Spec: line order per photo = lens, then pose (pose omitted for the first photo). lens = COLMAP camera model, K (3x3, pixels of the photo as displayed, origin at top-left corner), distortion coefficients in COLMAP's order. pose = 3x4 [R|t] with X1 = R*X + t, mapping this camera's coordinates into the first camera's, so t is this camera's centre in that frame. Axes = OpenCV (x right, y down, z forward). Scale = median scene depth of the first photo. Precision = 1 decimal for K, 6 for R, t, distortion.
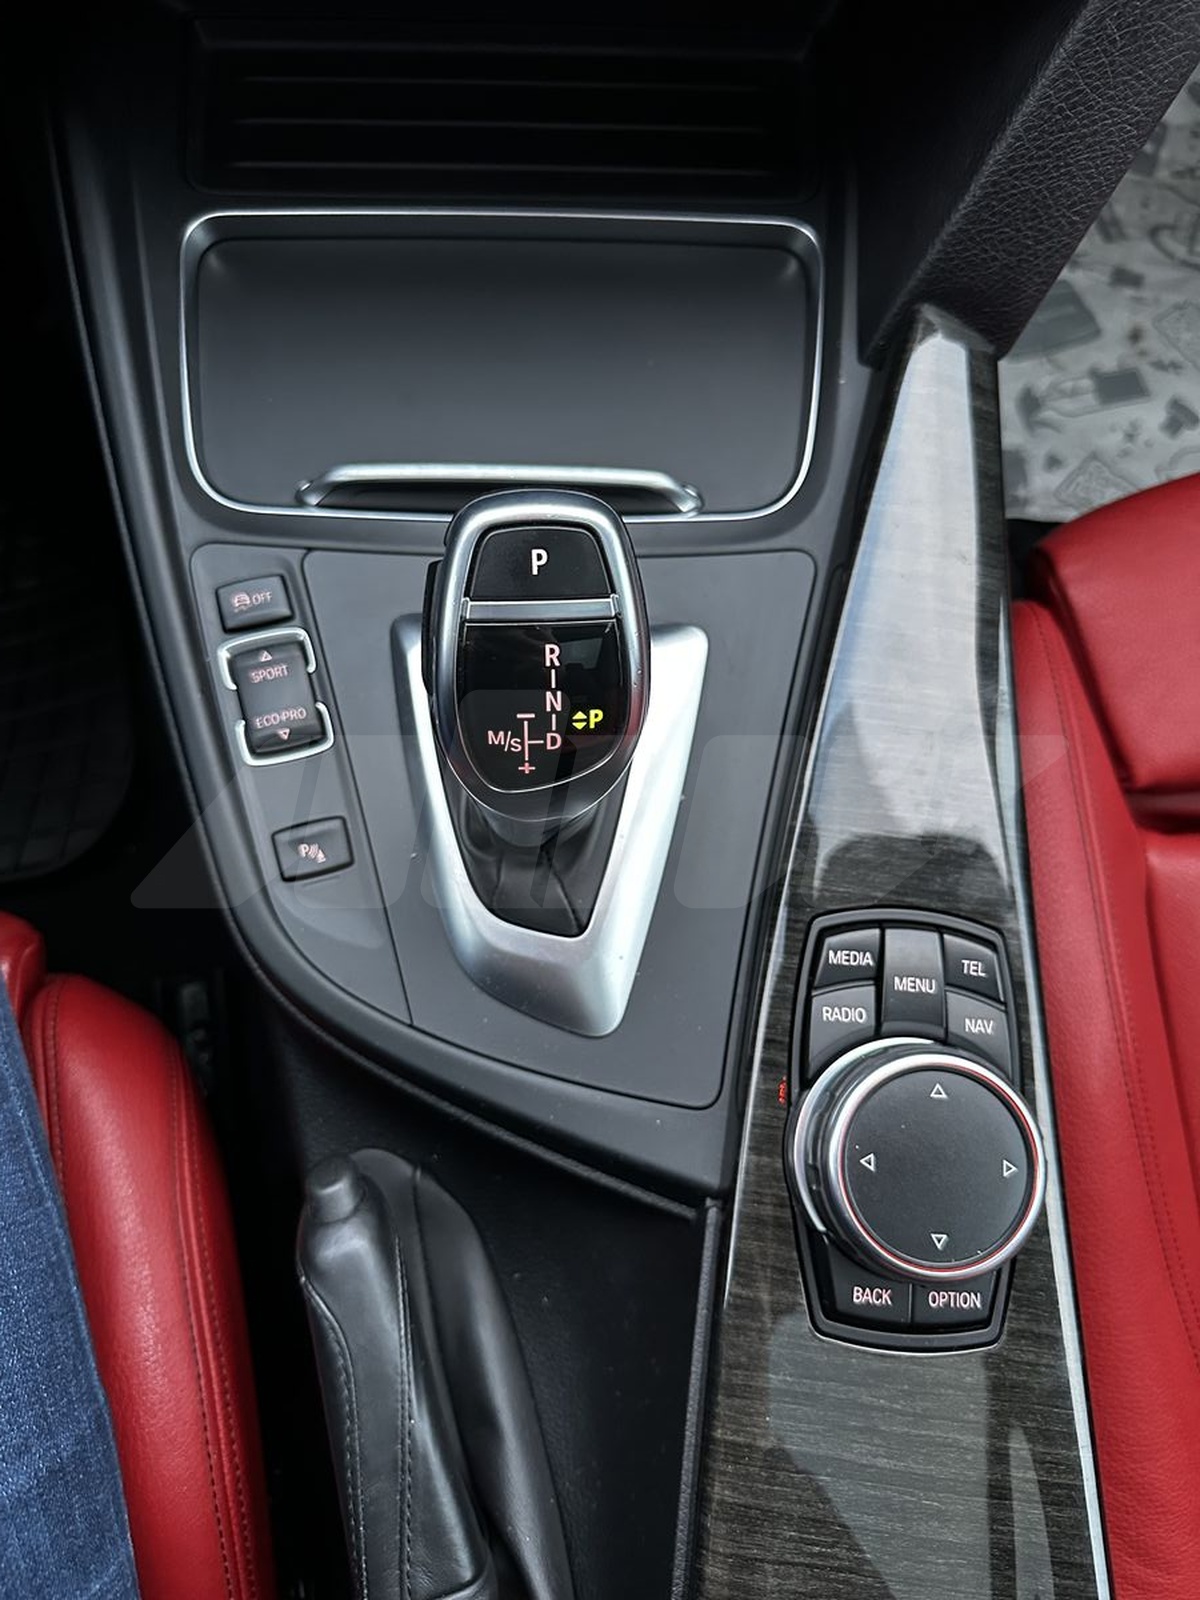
lens RADIAL K [[1120.8, 0, 542.1], [0, 1120.8, 800.7], [0, 0, 1]] dist [0.000513, -0.001729]
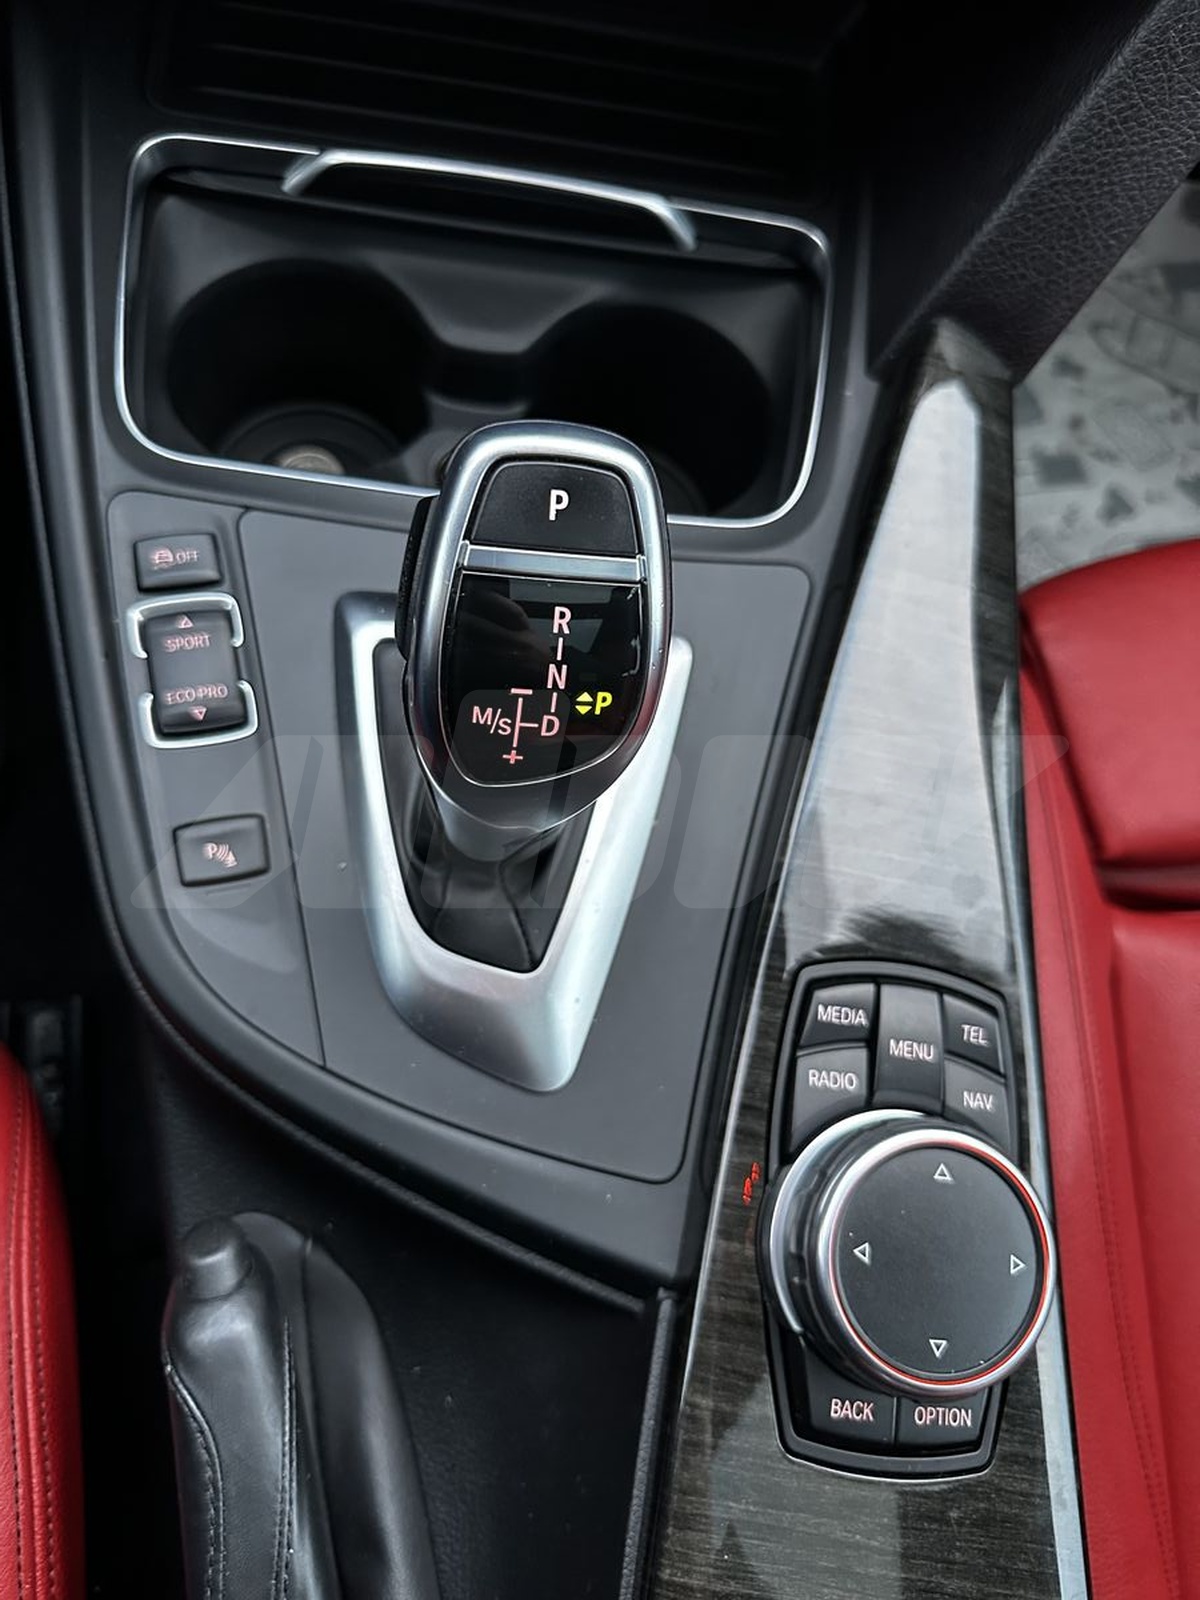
lens RADIAL K [[1122.8, 0, 518.8], [0, 1122.8, 801.9], [0, 0, 1]] dist [-0.052570, 0.043148]
pose [[0.991693, 0.080646, 0.100209, -0.075076], [-0.074455, 0.995165, -0.064062, 0.047515], [-0.104891, 0.056069, 0.992902, 0.146407]]
